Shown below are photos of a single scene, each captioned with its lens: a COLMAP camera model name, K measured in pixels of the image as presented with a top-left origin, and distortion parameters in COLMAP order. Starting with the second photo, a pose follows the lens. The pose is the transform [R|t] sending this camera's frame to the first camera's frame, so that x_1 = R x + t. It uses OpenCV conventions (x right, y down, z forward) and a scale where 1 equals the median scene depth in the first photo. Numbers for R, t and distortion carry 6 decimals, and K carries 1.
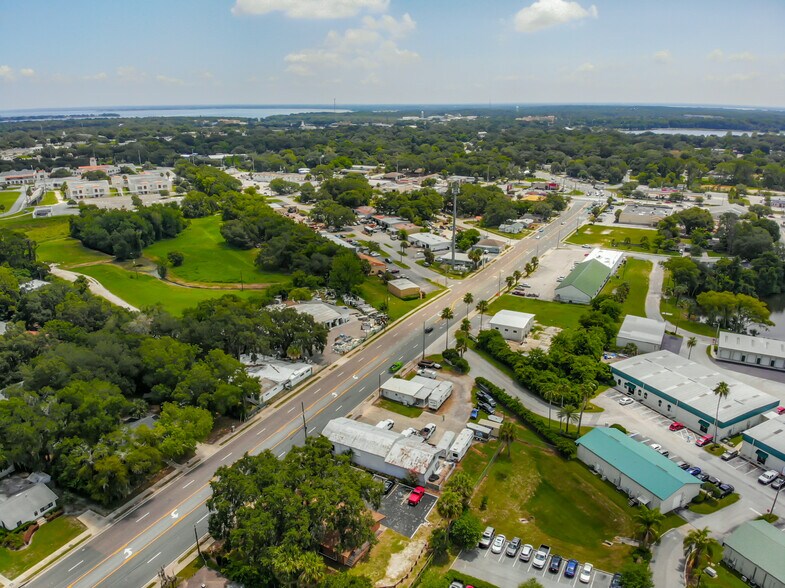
lens RADIAL K [[581.0, 0, 376.1], [0, 581.0, 285.2], [0, 0, 1]] dist [0.100992, -0.217870]
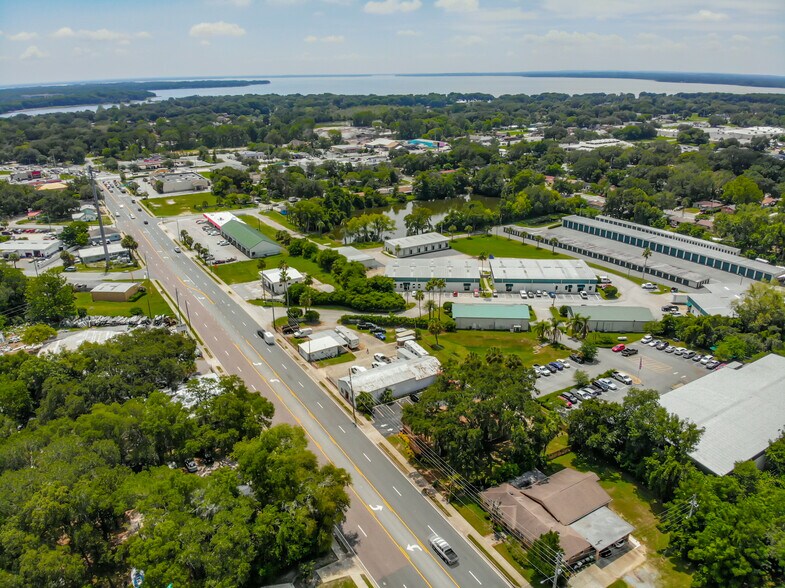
lens RADIAL K [[595.9, 0, 392.5], [0, 595.9, 294.0], [0, 0, 1]] dist [0.118539, -0.315125]
pose [[0.488605, -0.301309, 0.818828, -0.748681], [0.267458, 0.945022, 0.188149, -0.076503], [-0.830501, 0.127072, 0.542329, 0.308709]]
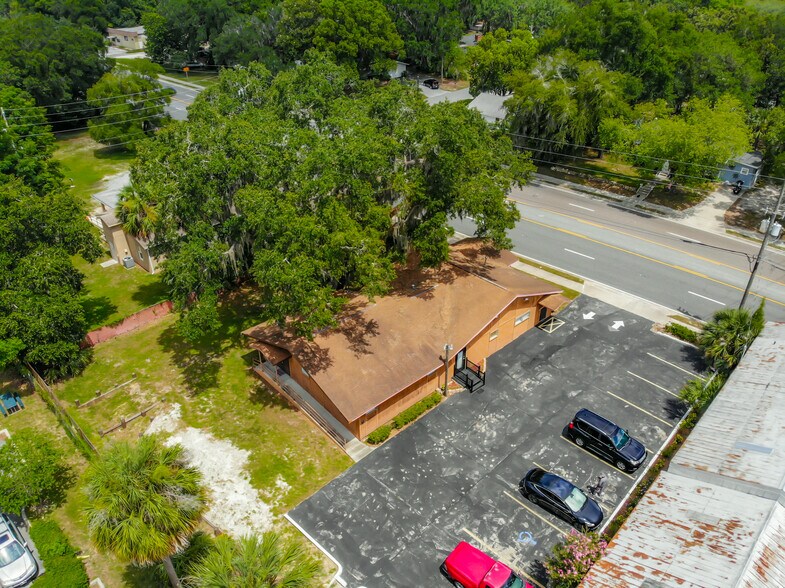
lens RADIAL K [[581.7, 0, 395.4], [0, 581.7, 282.1], [0, 0, 1]] dist [0.046599, -0.141192]
pose [[-0.241320, 0.509582, -0.825888, 0.159838], [-0.276136, 0.779804, 0.561832, 0.111103], [0.930330, 0.363638, -0.047468, 0.714452]]
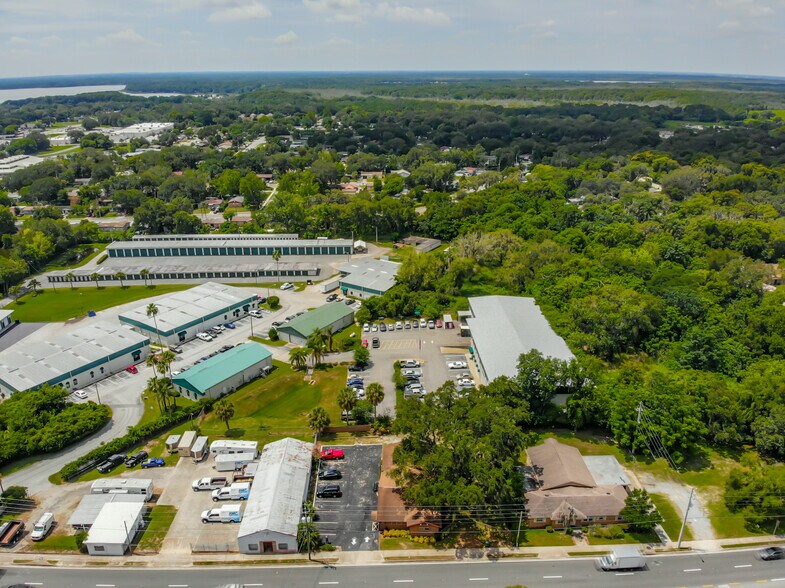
lens RADIAL K [[570.5, 0, 406.2], [0, 570.5, 294.0], [0, 0, 1]] dist [-0.003621, -0.047409]
pose [[-0.540116, -0.300969, 0.785934, -0.551897], [0.250757, 0.833899, 0.491664, -0.266996], [-0.803365, 0.462634, -0.374932, 0.877328]]
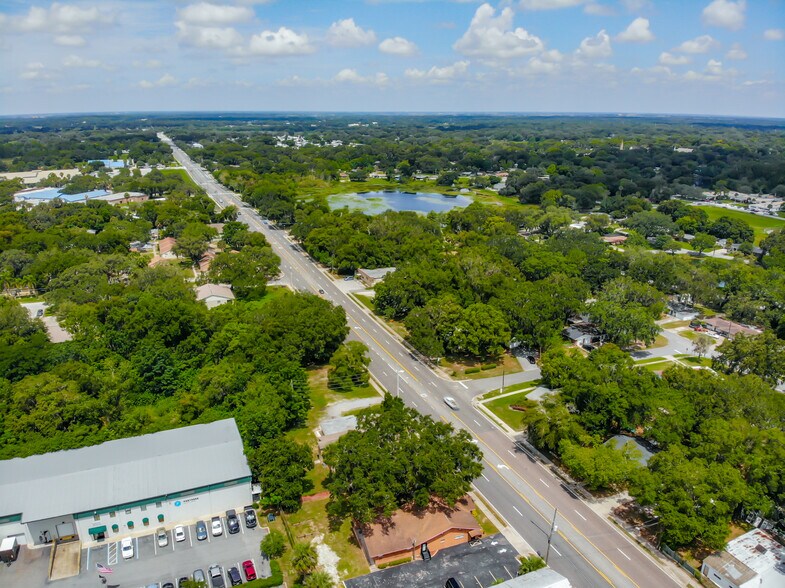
lens RADIAL K [[570.5, 0, 406.2], [0, 570.5, 294.0], [0, 0, 1]] dist [-0.003621, -0.047409]
pose [[-0.587489, 0.249607, -0.769775, 0.399655], [-0.244464, 0.852055, 0.462861, -0.270470], [0.771424, 0.460107, -0.439553, 0.880178]]
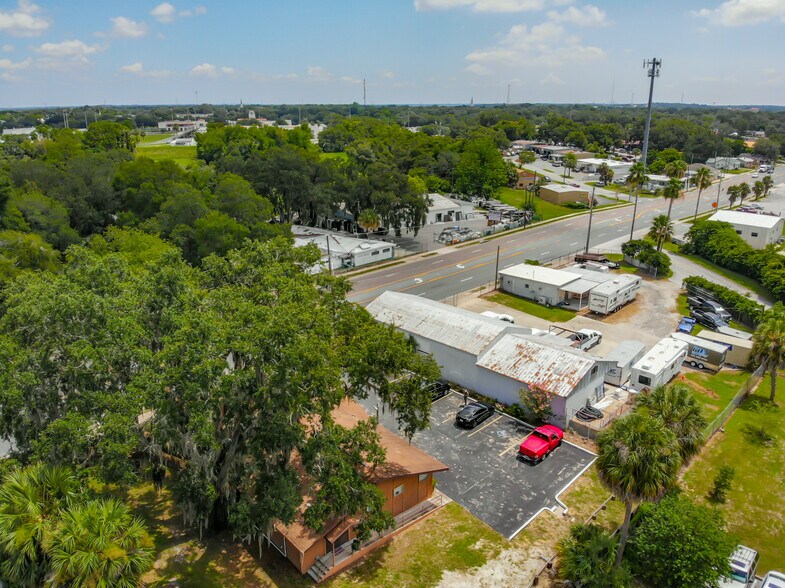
lens RADIAL K [[581.0, 0, 376.1], [0, 581.0, 285.2], [0, 0, 1]] dist [0.100992, -0.217870]
pose [[0.961000, 0.086879, -0.262546, 0.042904], [-0.085271, 0.996203, 0.017537, 0.193039], [0.263073, 0.005534, 0.964760, 0.439431]]
